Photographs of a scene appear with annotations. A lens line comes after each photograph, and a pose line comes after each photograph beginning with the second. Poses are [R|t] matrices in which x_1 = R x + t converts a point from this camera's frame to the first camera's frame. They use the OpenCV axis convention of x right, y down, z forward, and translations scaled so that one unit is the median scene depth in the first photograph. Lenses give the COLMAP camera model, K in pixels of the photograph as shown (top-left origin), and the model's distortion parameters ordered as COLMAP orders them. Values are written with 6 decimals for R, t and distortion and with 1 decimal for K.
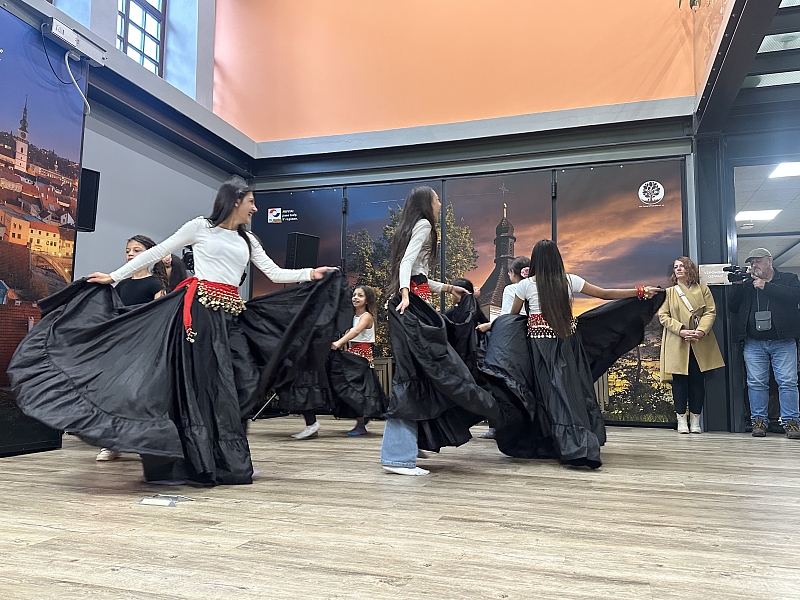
lens RADIAL K [[636.2, 0, 414.6], [0, 636.2, 298.2], [0, 0, 1]] dist [0.005895, -0.042286]
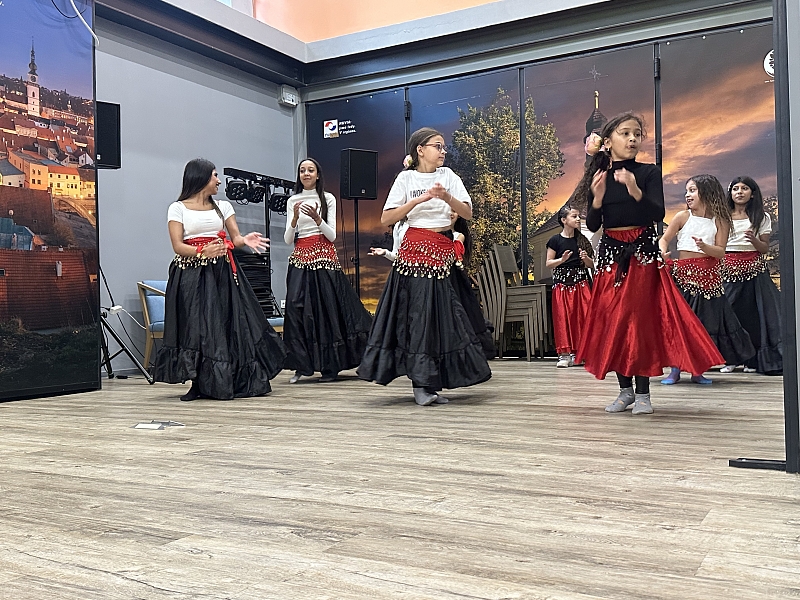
lens RADIAL K [[822.9, 0, 403.9], [0, 822.9, 315.8], [0, 0, 1]] dist [-0.058087, 0.000000]
pose [[0.974399, -0.035933, -0.221936, 0.195176], [0.061775, 0.991941, 0.110617, 0.005466], [0.216173, -0.121495, 0.968766, -0.133238]]
